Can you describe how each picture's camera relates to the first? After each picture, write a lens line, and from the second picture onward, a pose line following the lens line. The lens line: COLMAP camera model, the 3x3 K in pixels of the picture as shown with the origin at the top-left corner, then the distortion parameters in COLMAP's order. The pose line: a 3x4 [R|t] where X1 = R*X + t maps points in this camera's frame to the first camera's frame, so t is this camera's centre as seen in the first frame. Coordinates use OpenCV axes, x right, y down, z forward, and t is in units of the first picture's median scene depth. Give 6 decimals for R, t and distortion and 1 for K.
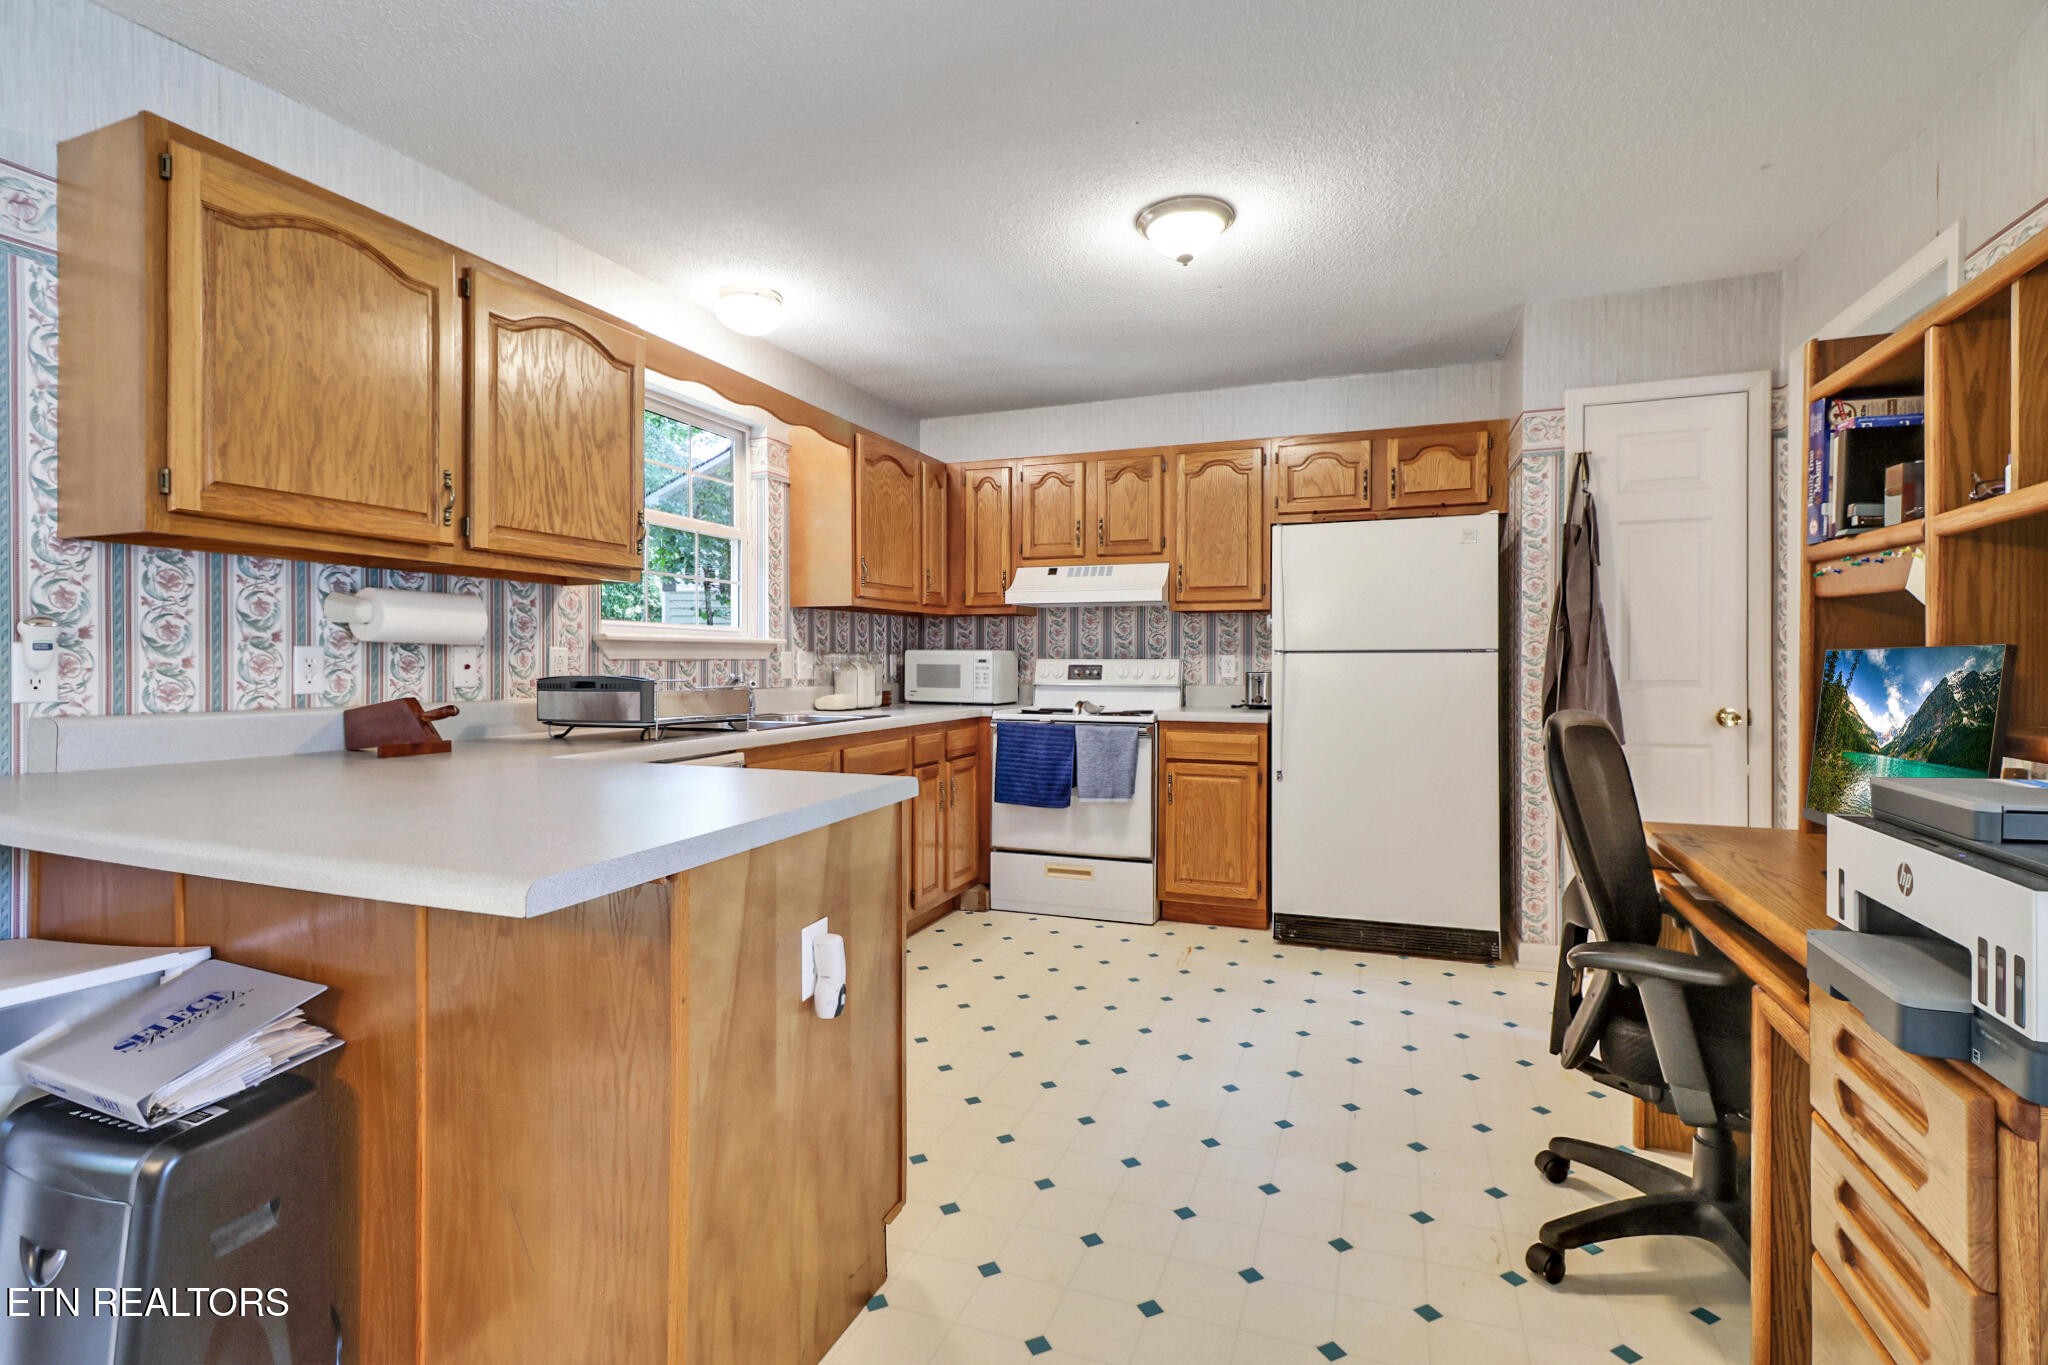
lens RADIAL K [[954.3, 0, 1038.3], [0, 954.3, 653.9], [0, 0, 1]] dist [0.010206, -0.011663]
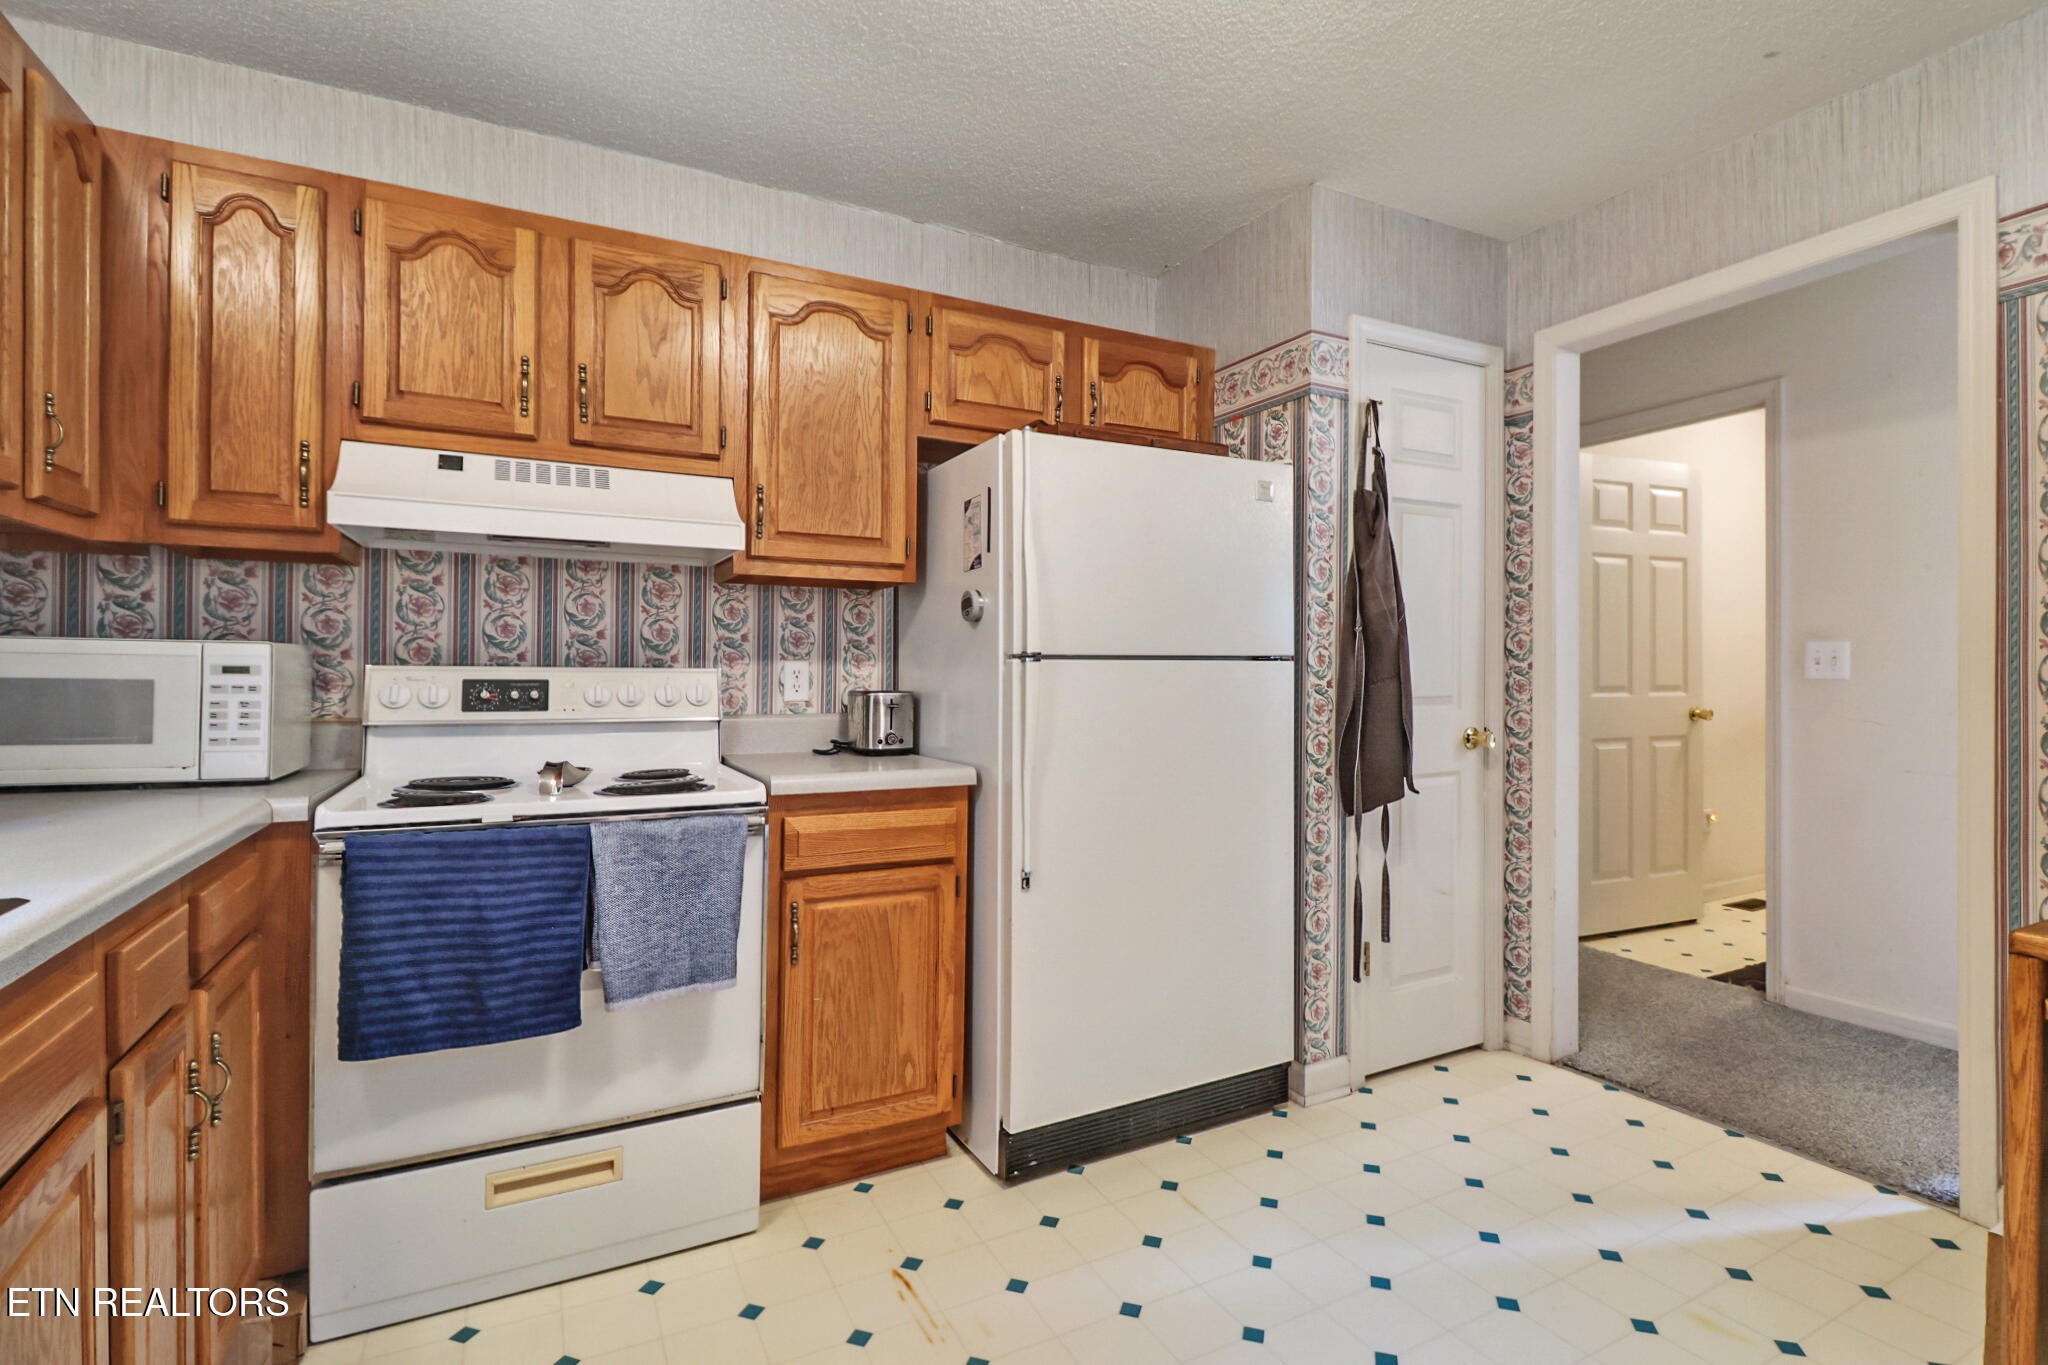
lens RADIAL K [[954.3, 0, 1038.3], [0, 954.3, 653.9], [0, 0, 1]] dist [0.010206, -0.011663]
pose [[0.669082, 0.017392, 0.742985, -0.135410], [-0.010481, 0.999848, -0.013967, 0.003541], [-0.743115, 0.001558, 0.669162, 0.547322]]
